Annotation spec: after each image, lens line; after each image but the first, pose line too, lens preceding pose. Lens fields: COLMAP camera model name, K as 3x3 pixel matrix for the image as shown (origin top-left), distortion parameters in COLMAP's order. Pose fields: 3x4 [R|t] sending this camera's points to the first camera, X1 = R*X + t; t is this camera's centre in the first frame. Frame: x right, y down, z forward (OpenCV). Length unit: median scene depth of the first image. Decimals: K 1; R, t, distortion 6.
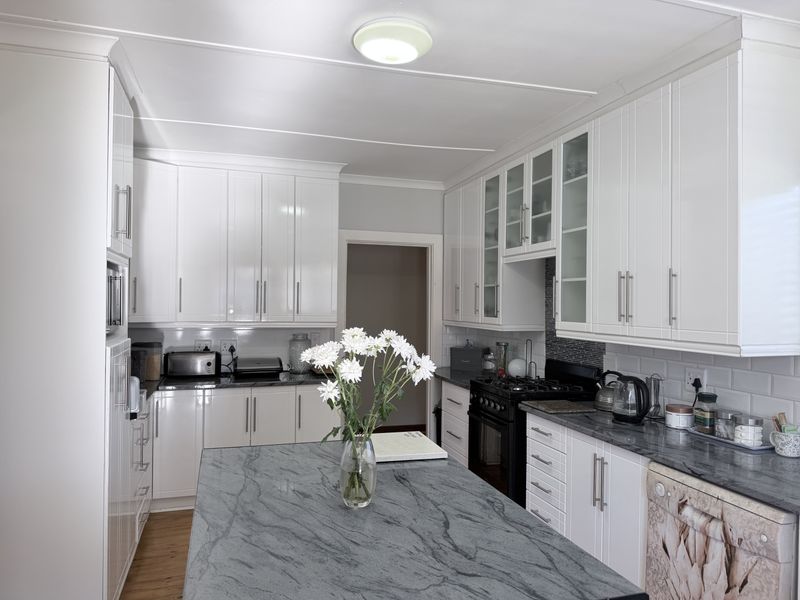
lens RADIAL K [[550.4, 0, 397.8], [0, 550.4, 302.6], [0, 0, 1]] dist [0.009708, -0.002006]
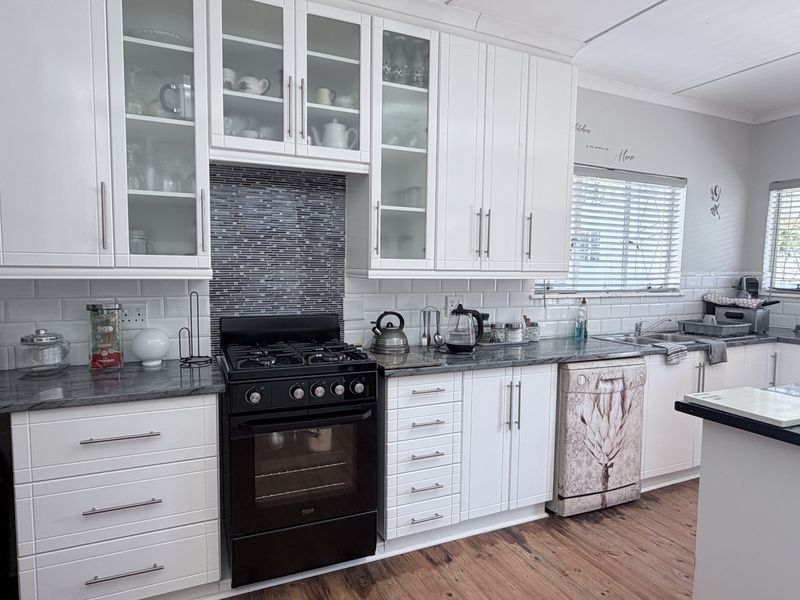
lens RADIAL K [[486.4, 0, 402.1], [0, 486.4, 302.5], [0, 0, 1]] dist [0.009388, 0.001753]
pose [[-0.125428, -0.089601, 0.988048, -0.413239], [-0.015294, 0.995970, 0.088378, 0.034204], [-0.991985, -0.004026, -0.126293, 1.044660]]
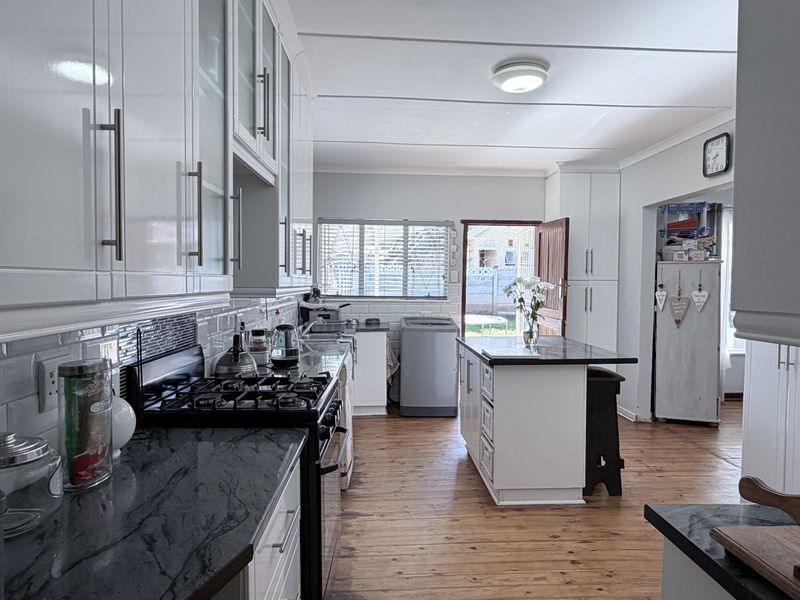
lens RADIAL K [[537.6, 0, 400.3], [0, 537.6, 299.2], [0, 0, 1]] dist [-0.000656, -0.000381]
pose [[-0.963773, -0.007051, 0.266629, -0.065133], [0.003117, 0.999285, 0.037692, 0.038086], [-0.266704, 0.037158, -0.963062, 1.660735]]
